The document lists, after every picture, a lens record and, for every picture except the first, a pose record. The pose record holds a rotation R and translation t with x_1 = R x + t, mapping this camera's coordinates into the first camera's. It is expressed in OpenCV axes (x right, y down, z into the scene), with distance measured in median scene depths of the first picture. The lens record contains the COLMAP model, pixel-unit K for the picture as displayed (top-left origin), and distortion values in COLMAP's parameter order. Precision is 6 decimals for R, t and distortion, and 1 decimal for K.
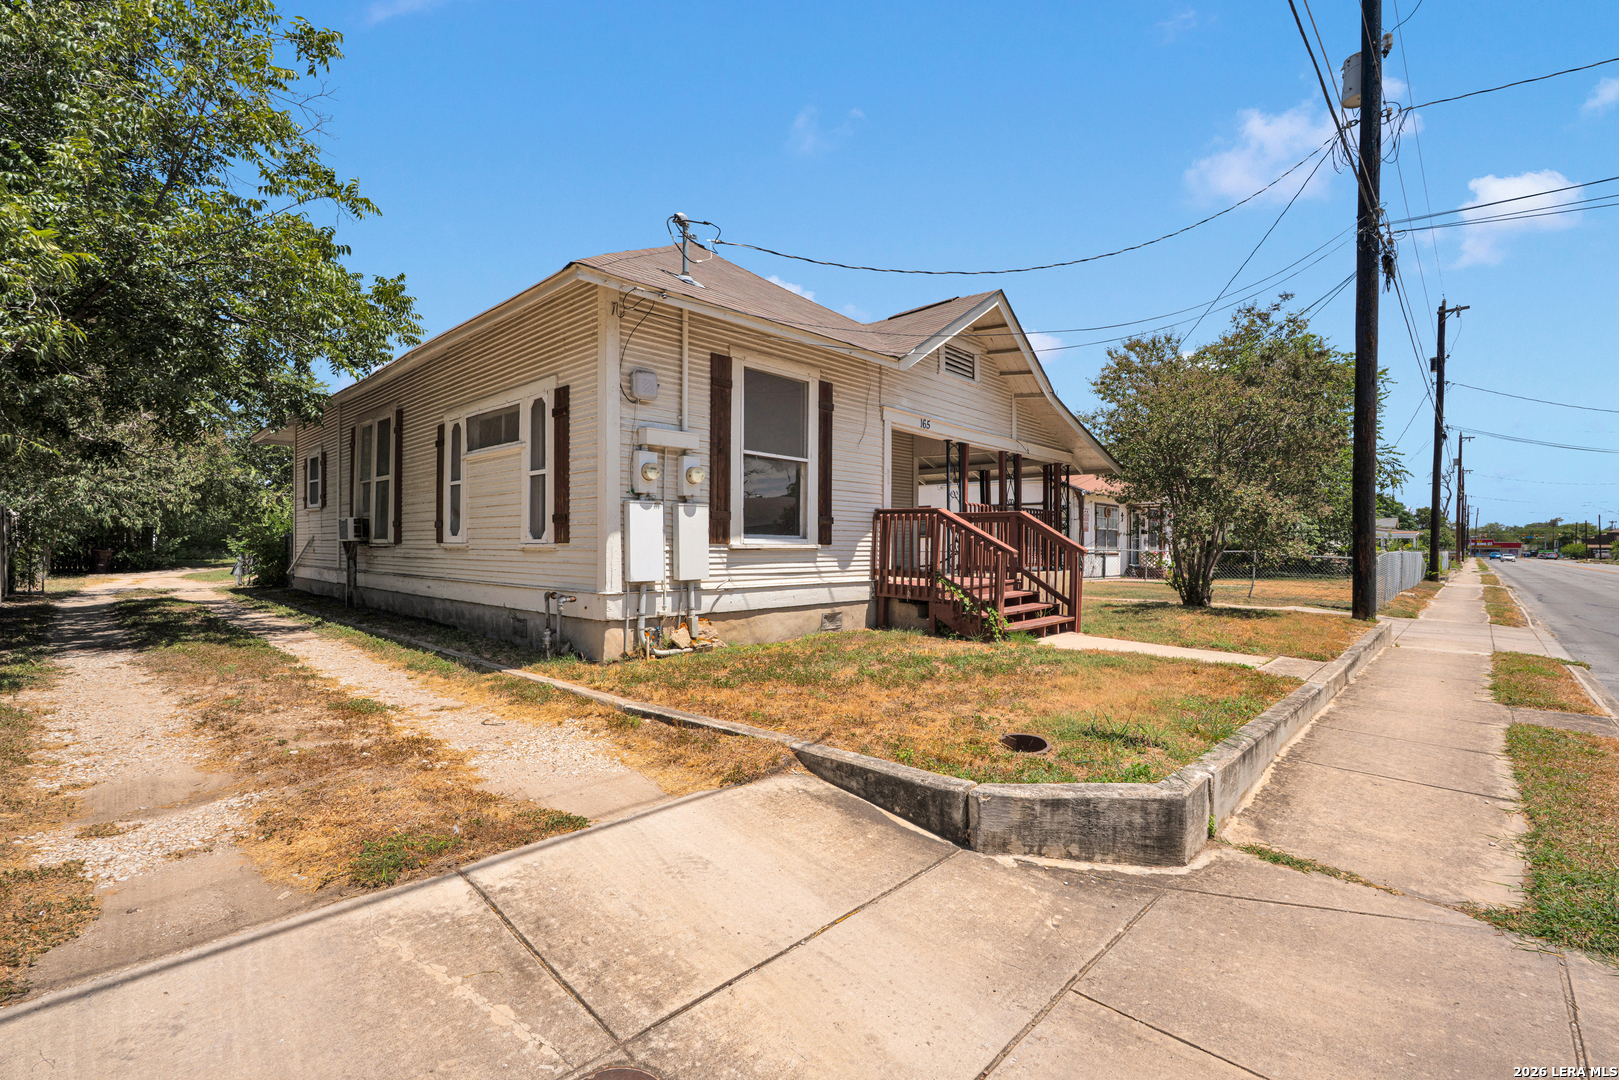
lens RADIAL K [[703.6, 0, 810.4], [0, 703.6, 543.7], [0, 0, 1]] dist [-0.005868, -0.000153]
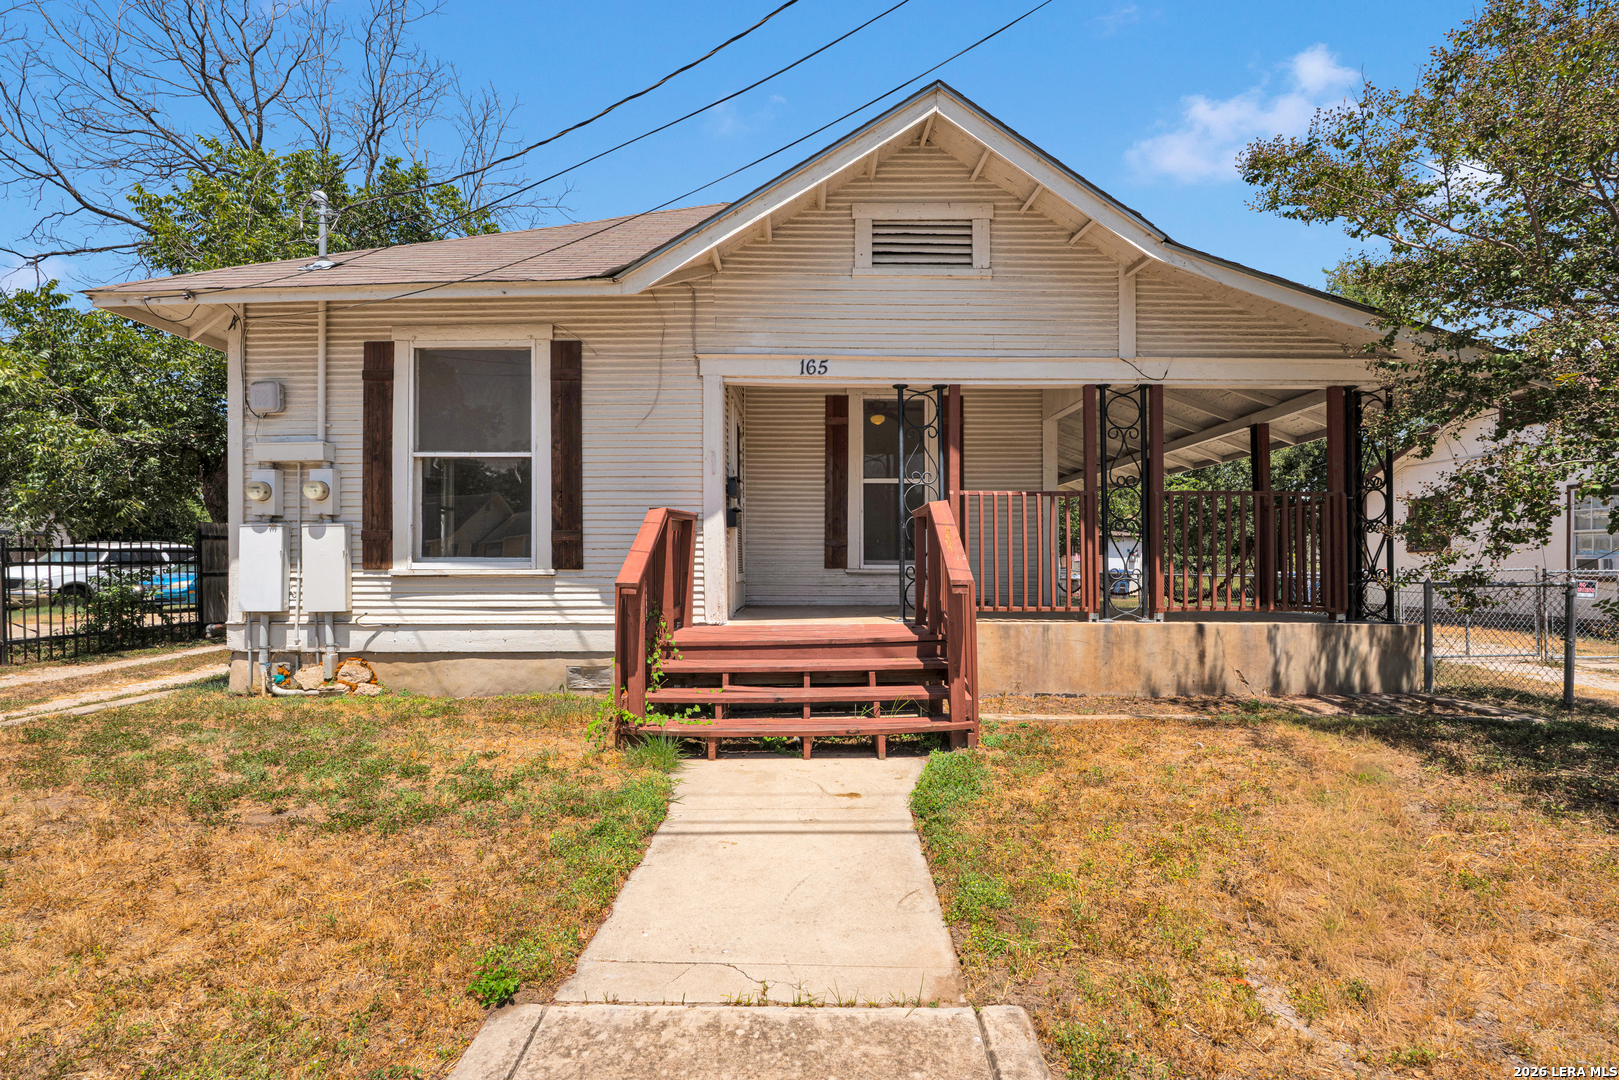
lens RADIAL K [[703.6, 0, 811.5], [0, 703.6, 567.1], [0, 0, 1]] dist [-0.005868, -0.000153]
pose [[0.684986, -0.007760, -0.728515, 0.789082], [0.008527, 0.999960, -0.002634, 0.003721], [0.728507, -0.004408, 0.685025, 0.770346]]
